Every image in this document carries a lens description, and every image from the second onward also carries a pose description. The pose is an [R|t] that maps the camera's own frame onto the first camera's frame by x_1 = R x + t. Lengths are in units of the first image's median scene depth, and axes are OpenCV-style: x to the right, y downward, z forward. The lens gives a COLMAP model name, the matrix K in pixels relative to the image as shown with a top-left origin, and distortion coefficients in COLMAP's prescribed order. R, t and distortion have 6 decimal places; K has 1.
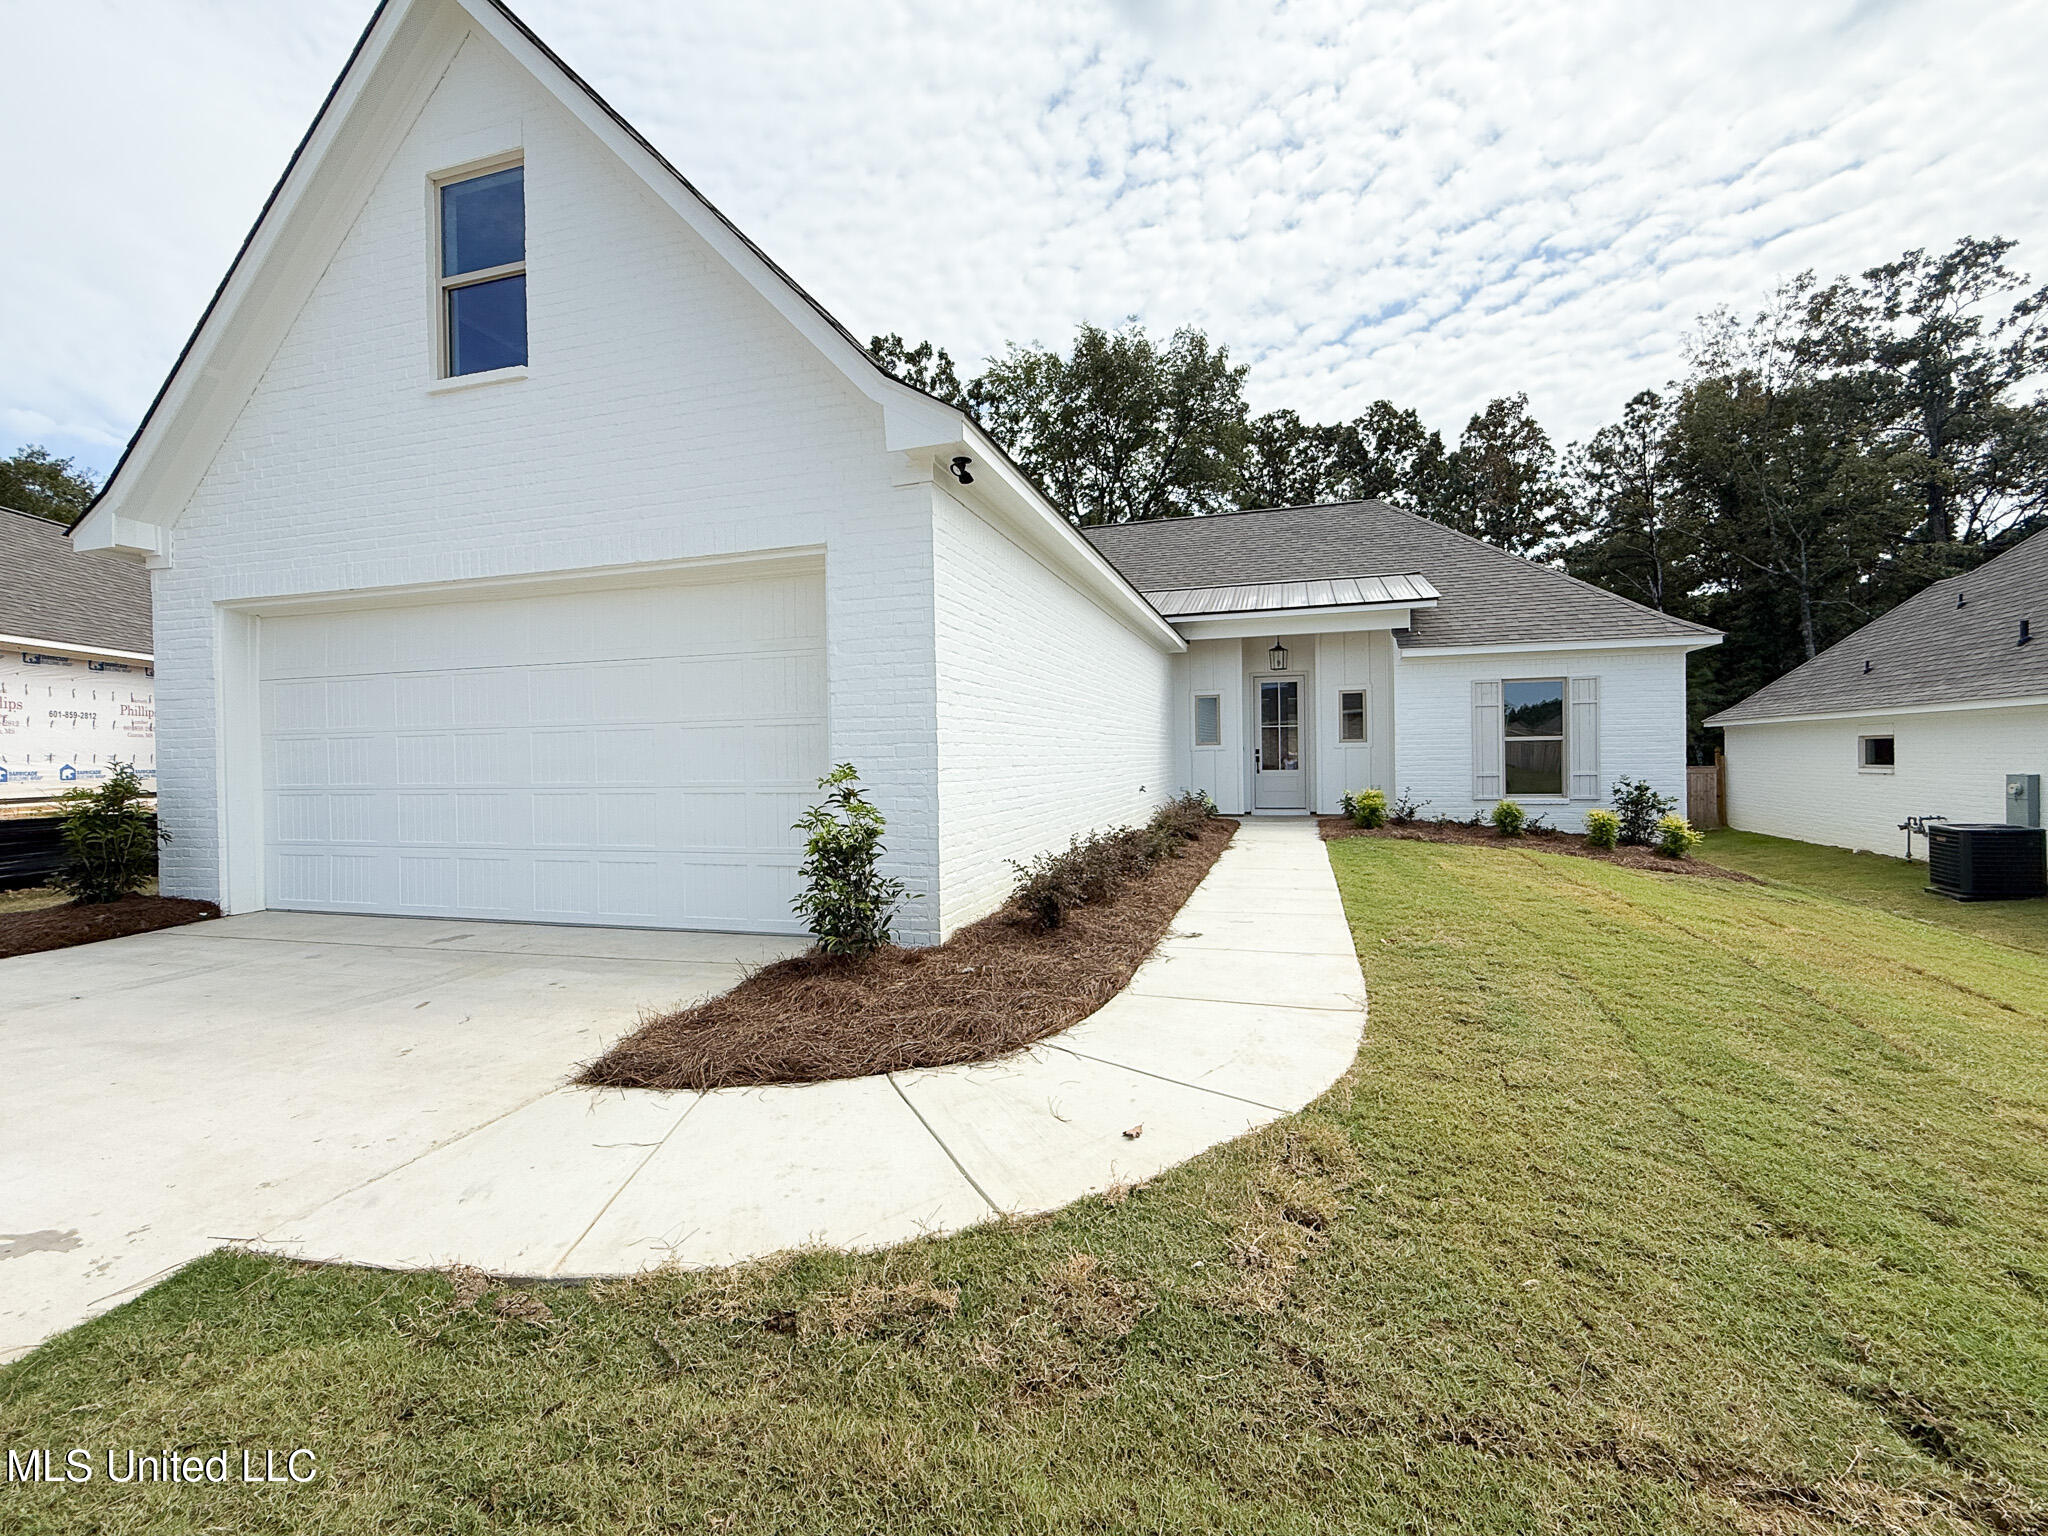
lens RADIAL K [[895.7, 0, 1022.5], [0, 895.7, 760.4], [0, 0, 1]] dist [0.008391, -0.001267]
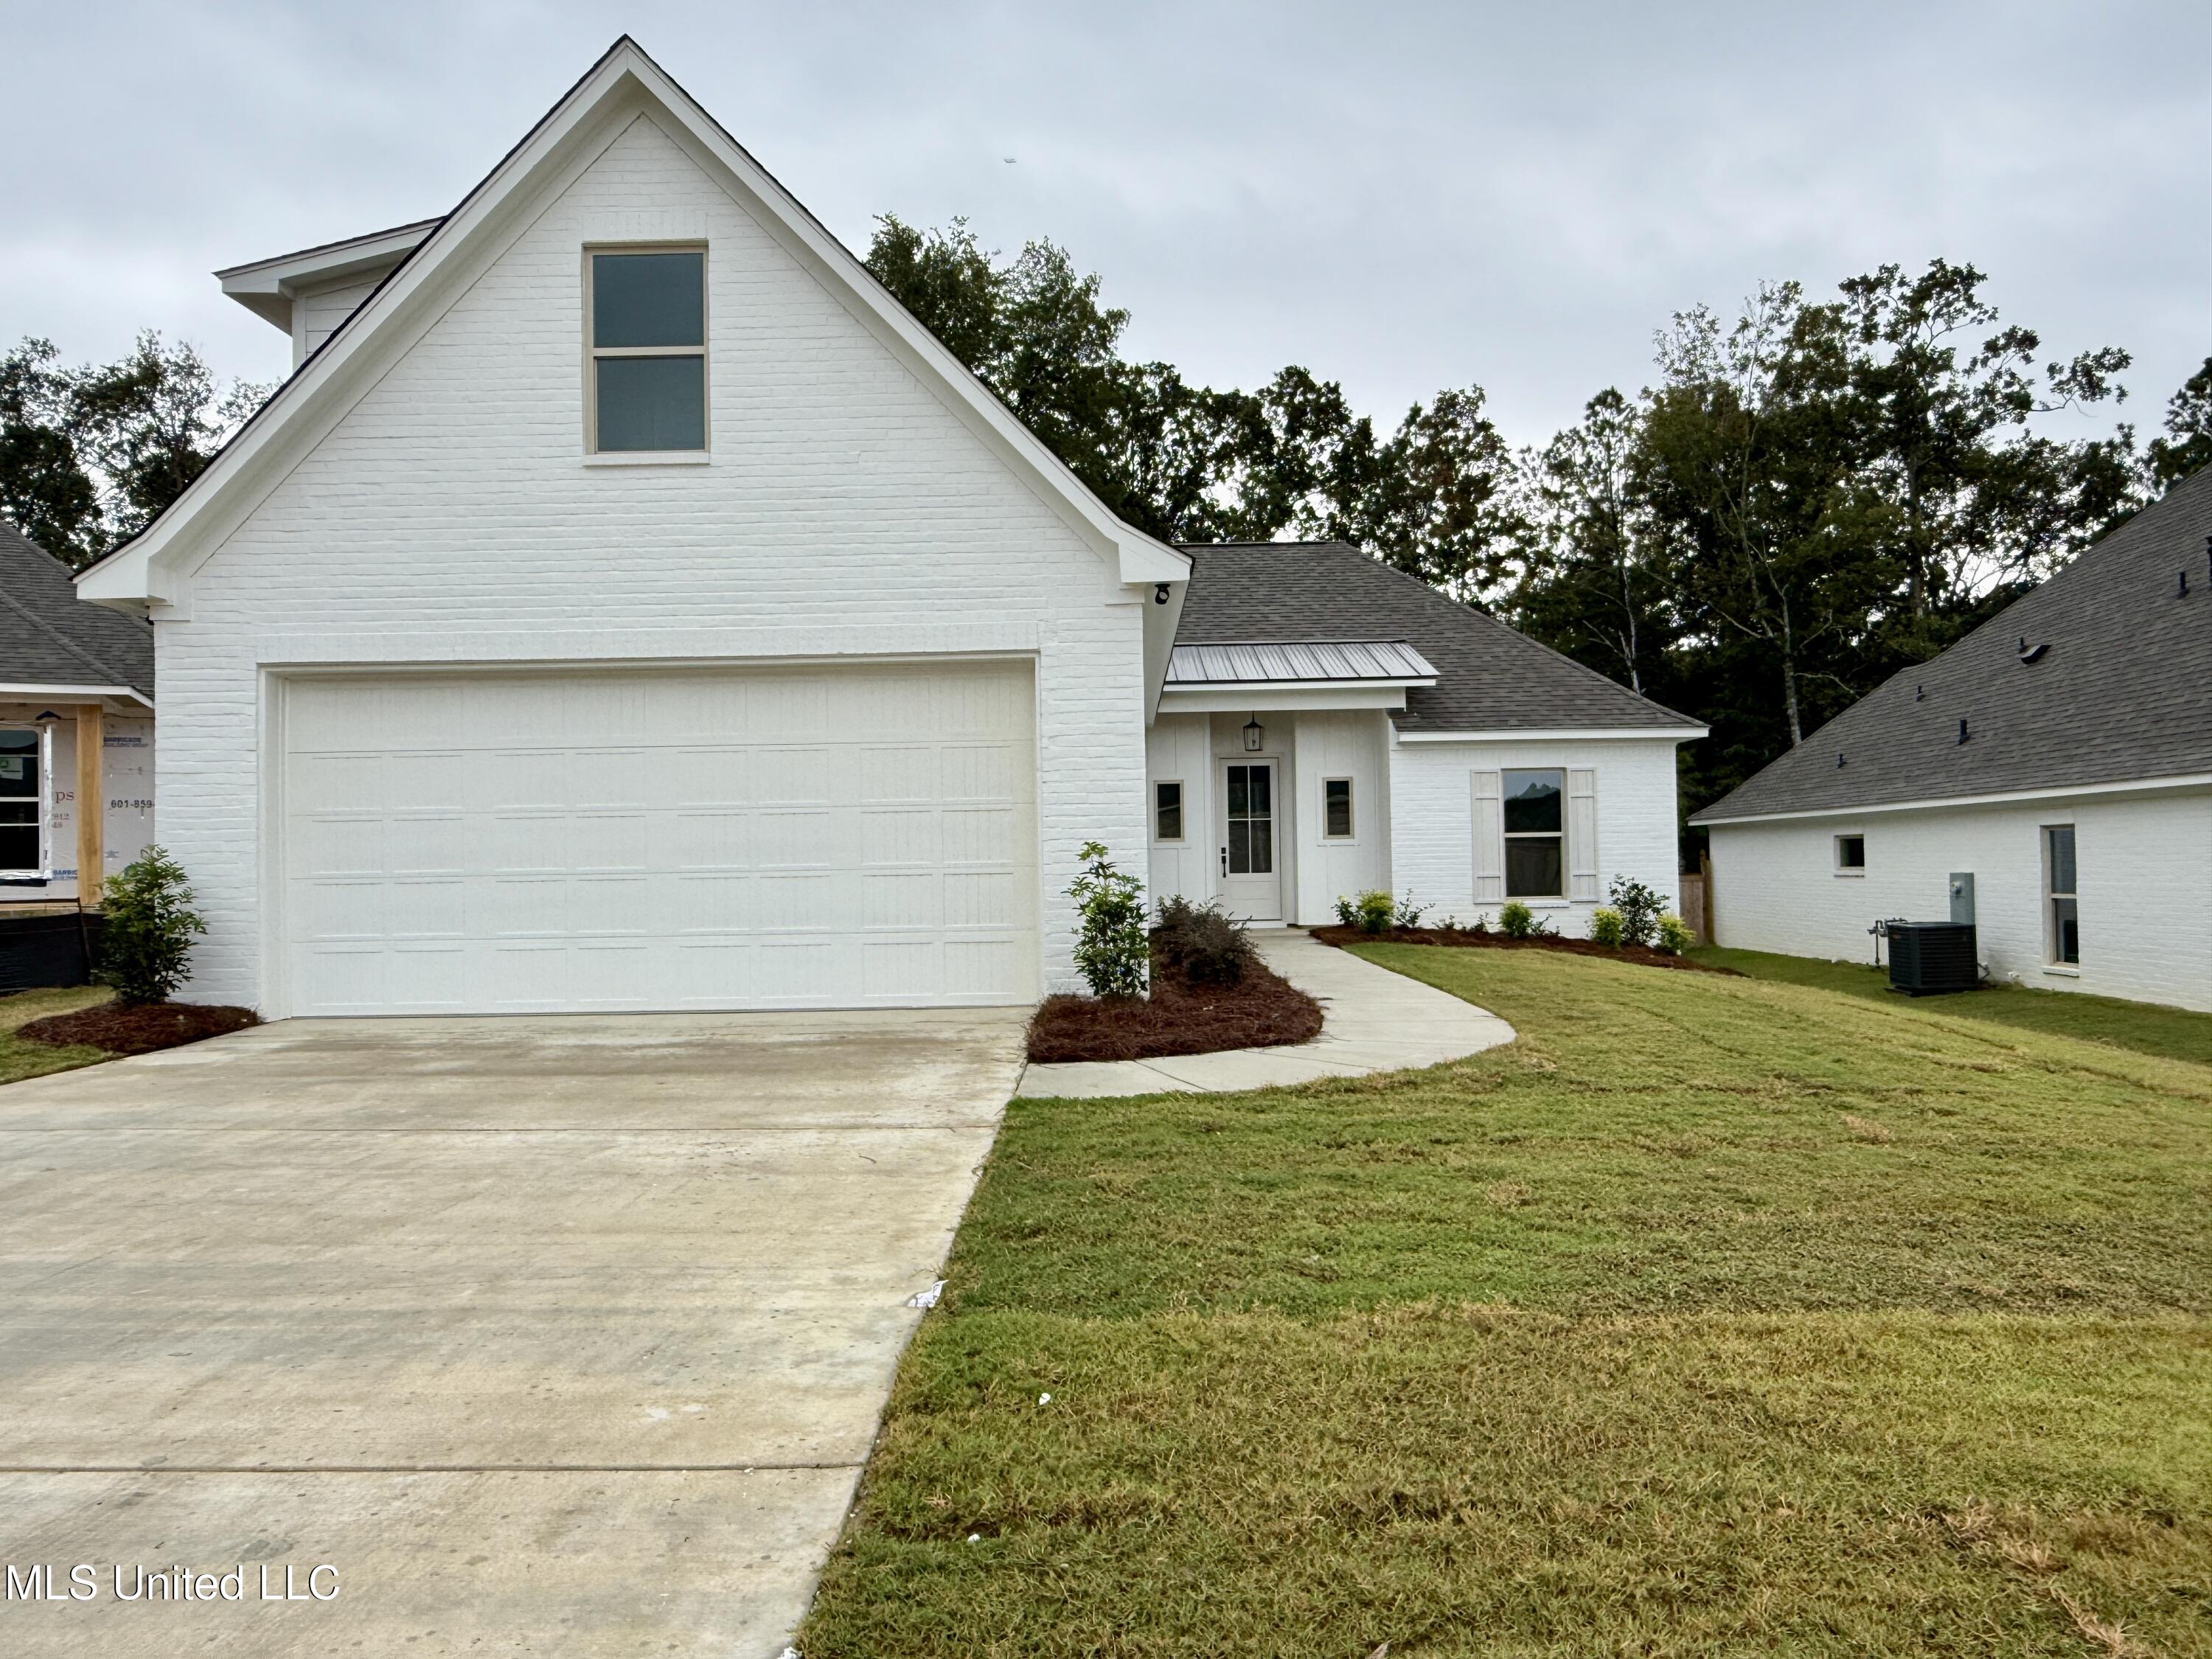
lens RADIAL K [[1547.0, 0, 1105.6], [0, 1547.0, 832.1], [0, 0, 1]] dist [0.024964, 0.005791]
pose [[0.957042, 0.005870, 0.289890, -0.133904], [0.003515, 0.999487, -0.031845, 0.009452], [-0.289929, 0.031496, 0.956530, -0.166964]]
